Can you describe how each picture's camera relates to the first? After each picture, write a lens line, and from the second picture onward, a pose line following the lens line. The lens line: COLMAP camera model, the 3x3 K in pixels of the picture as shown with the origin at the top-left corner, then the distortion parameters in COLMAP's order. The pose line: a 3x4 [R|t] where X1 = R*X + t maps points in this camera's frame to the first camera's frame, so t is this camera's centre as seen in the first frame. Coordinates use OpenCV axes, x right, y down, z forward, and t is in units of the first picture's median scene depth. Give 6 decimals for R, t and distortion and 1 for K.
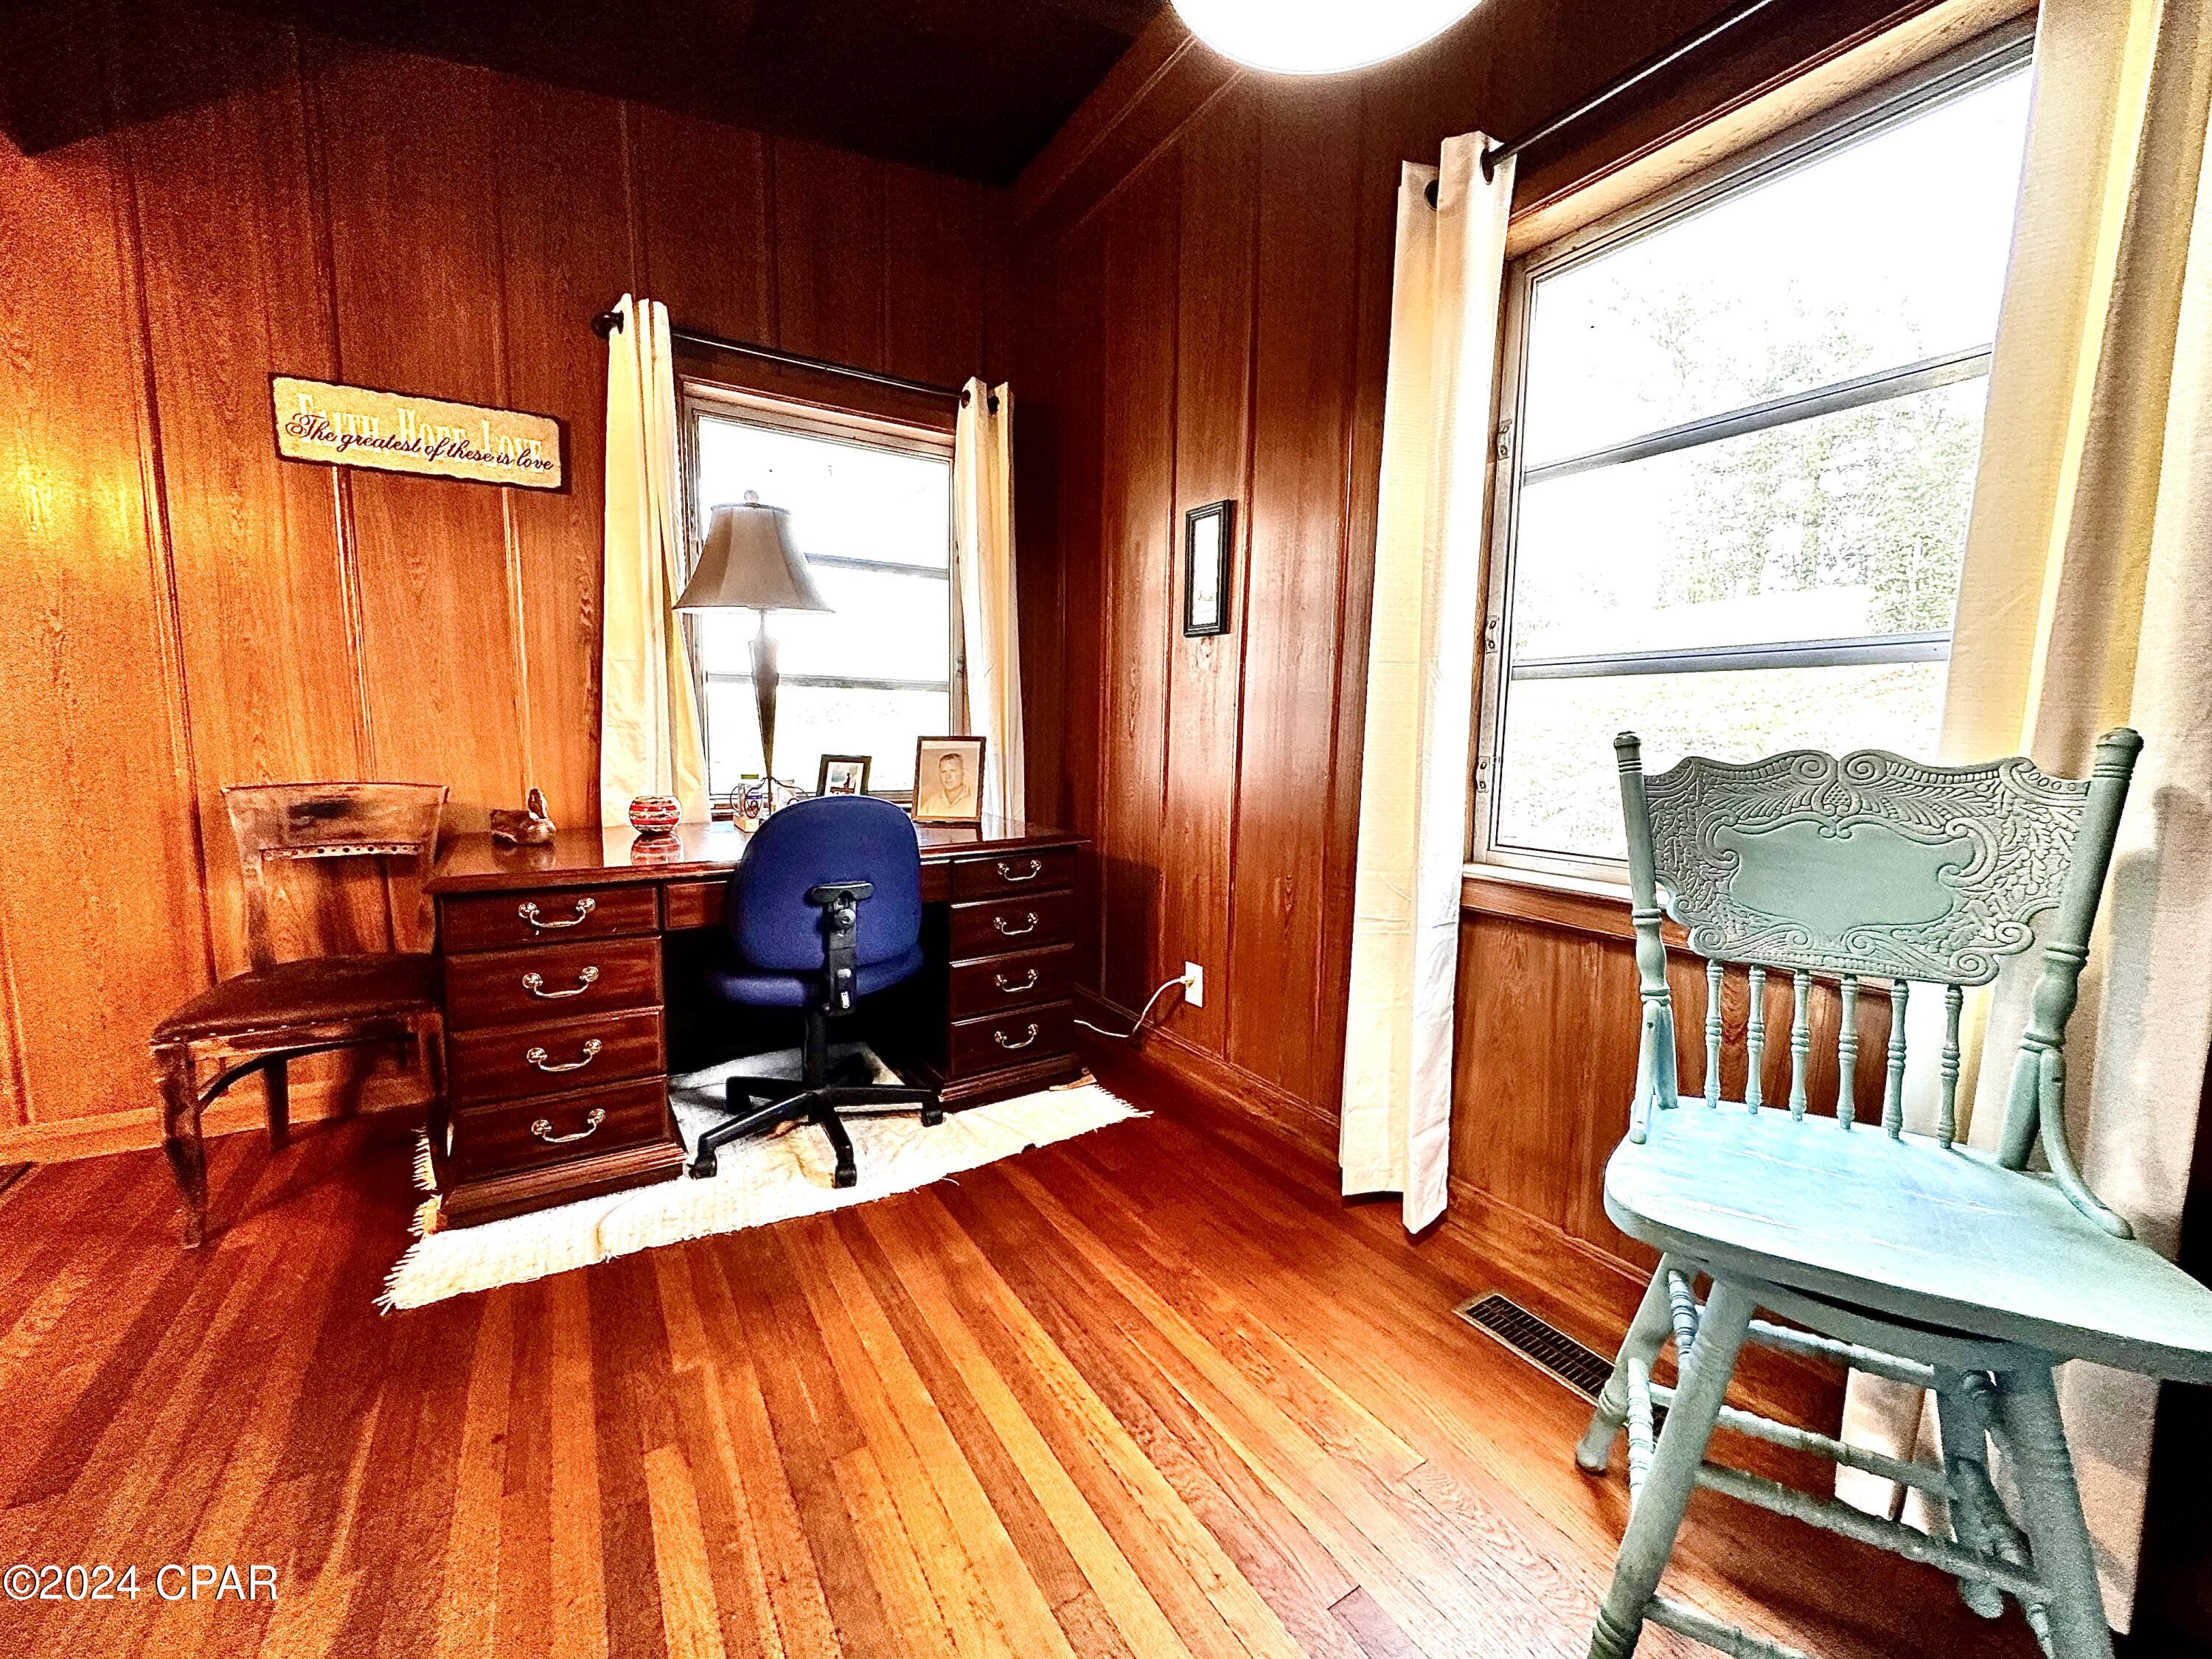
lens RADIAL K [[883.8, 0, 1106.0], [0, 883.8, 828.7], [0, 0, 1]] dist [-0.003822, 0.000411]
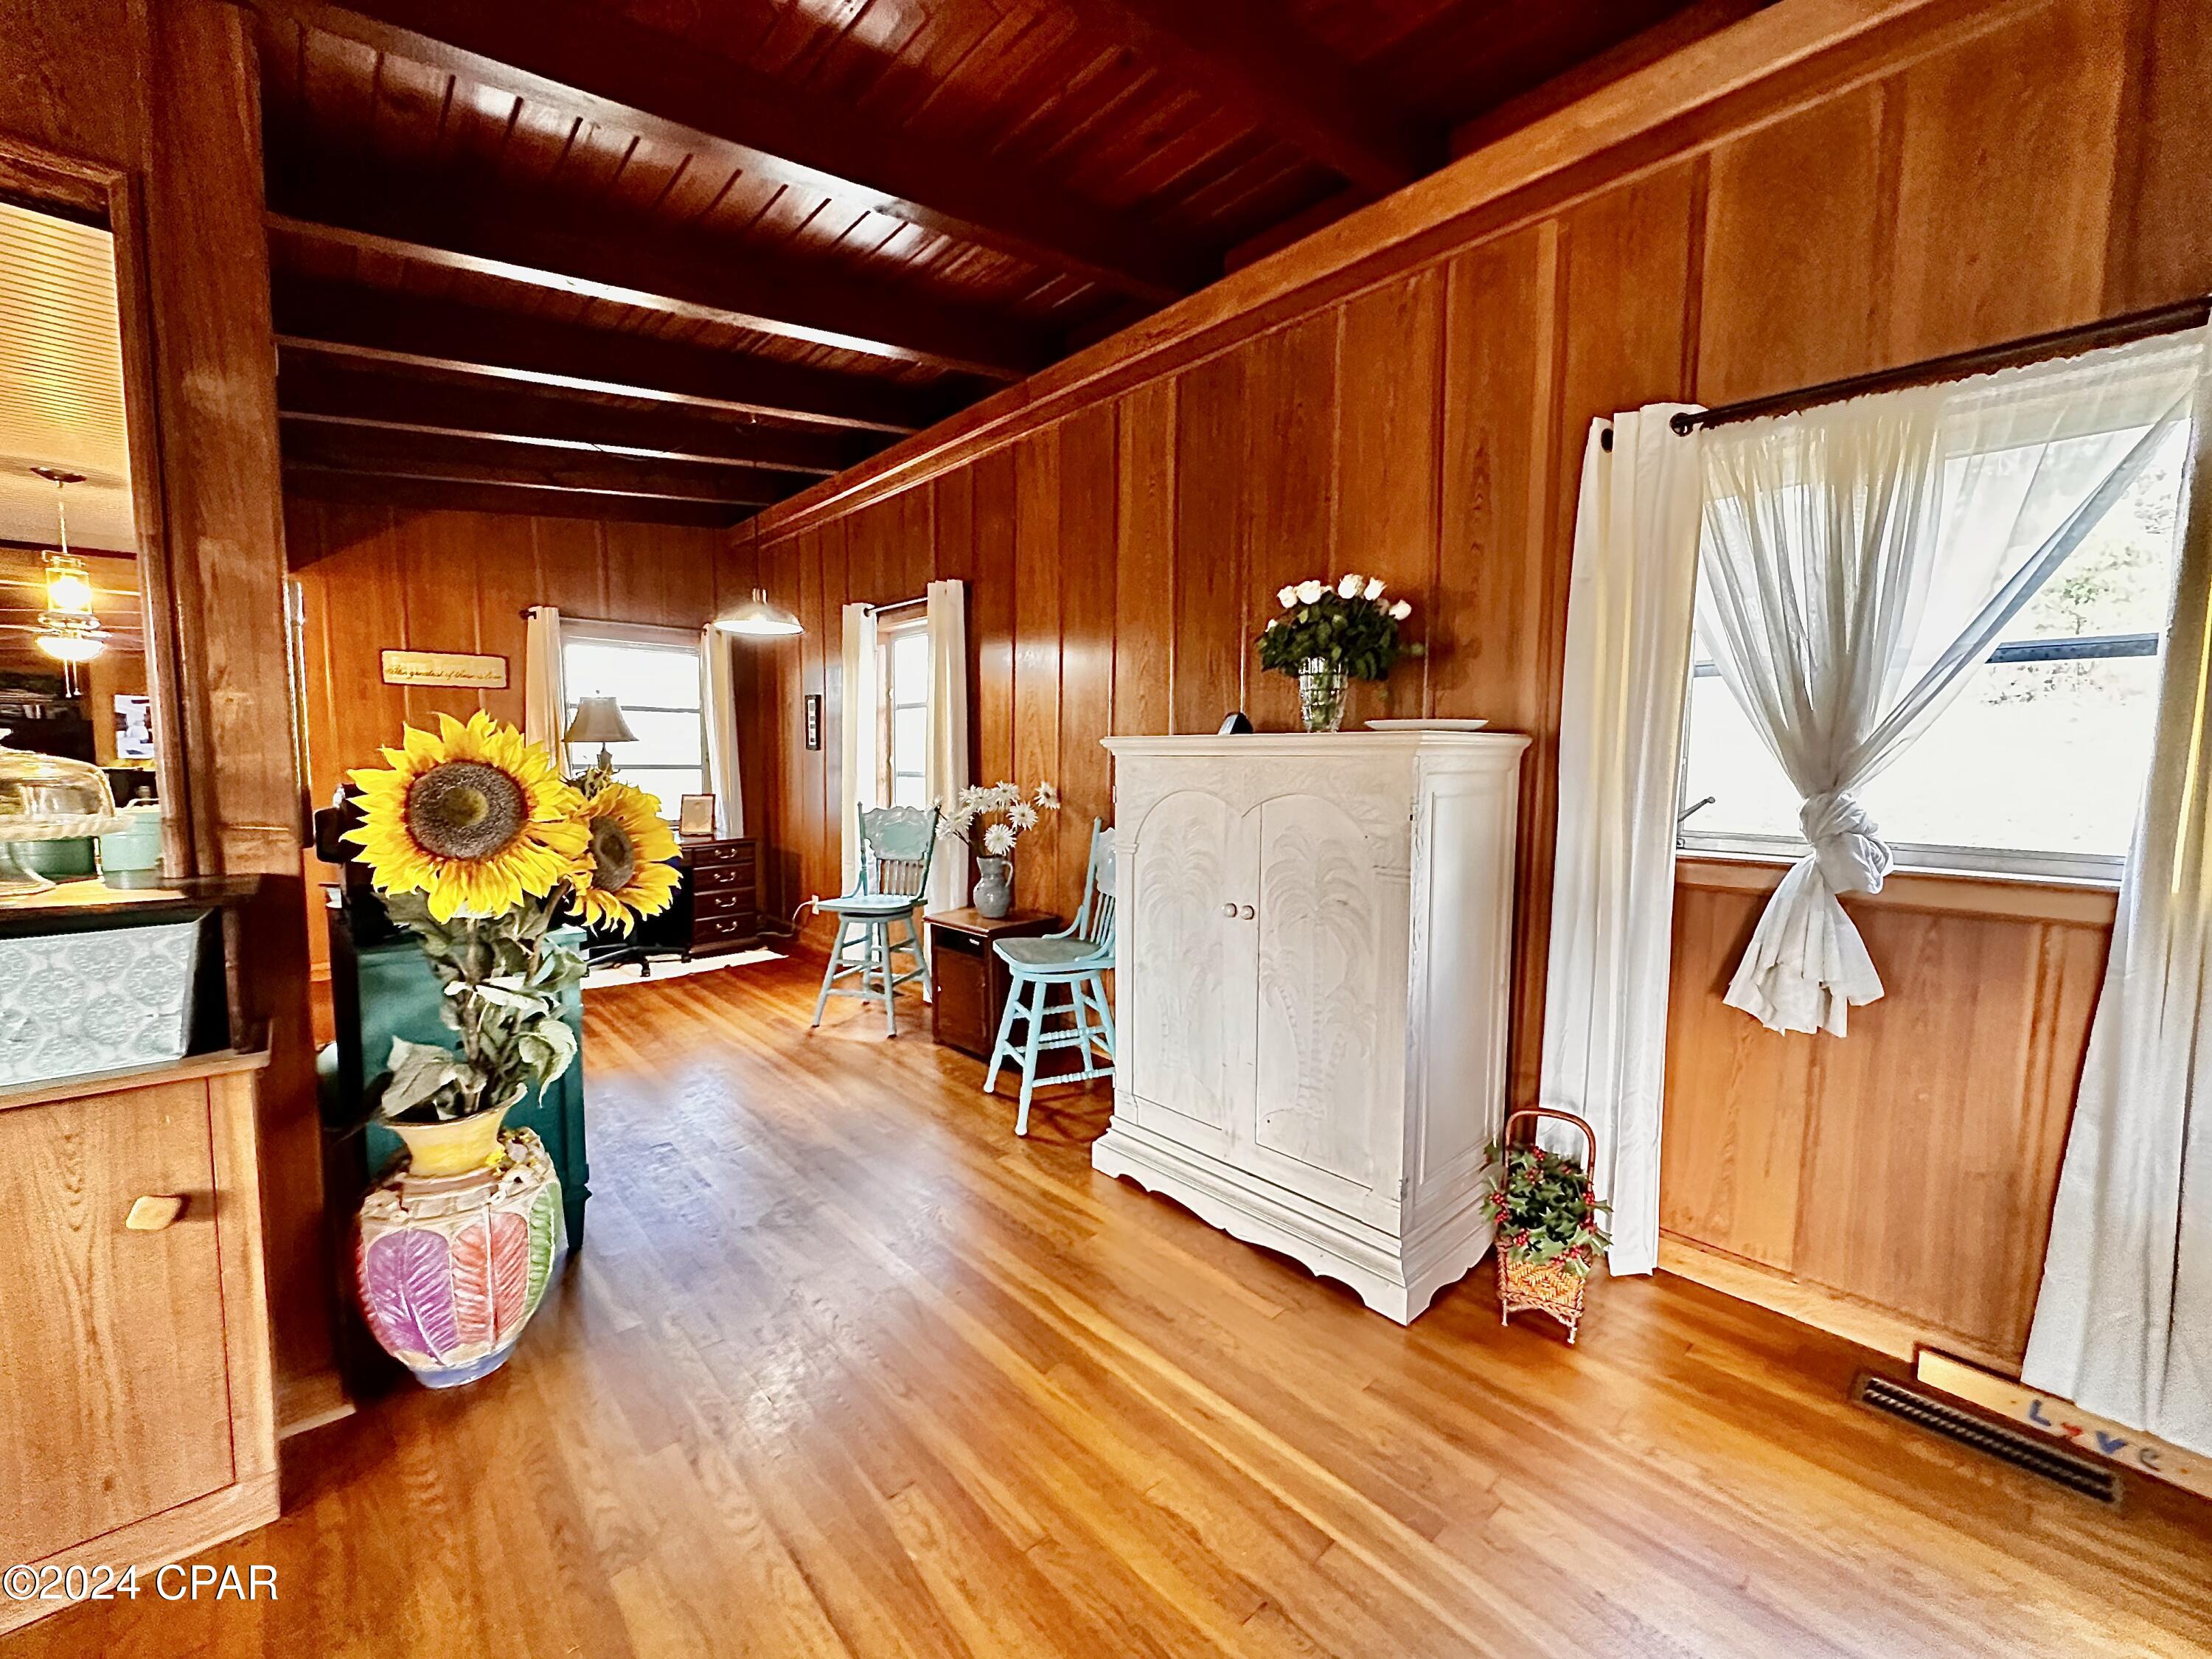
lens RADIAL K [[883.8, 0, 1106.0], [0, 883.8, 828.7], [0, 0, 1]] dist [-0.003822, 0.000411]
pose [[0.982483, -0.020050, 0.185272, 0.465029], [0.024409, 0.999476, -0.021279, 0.058501], [-0.184748, 0.025428, 0.982457, -1.497771]]
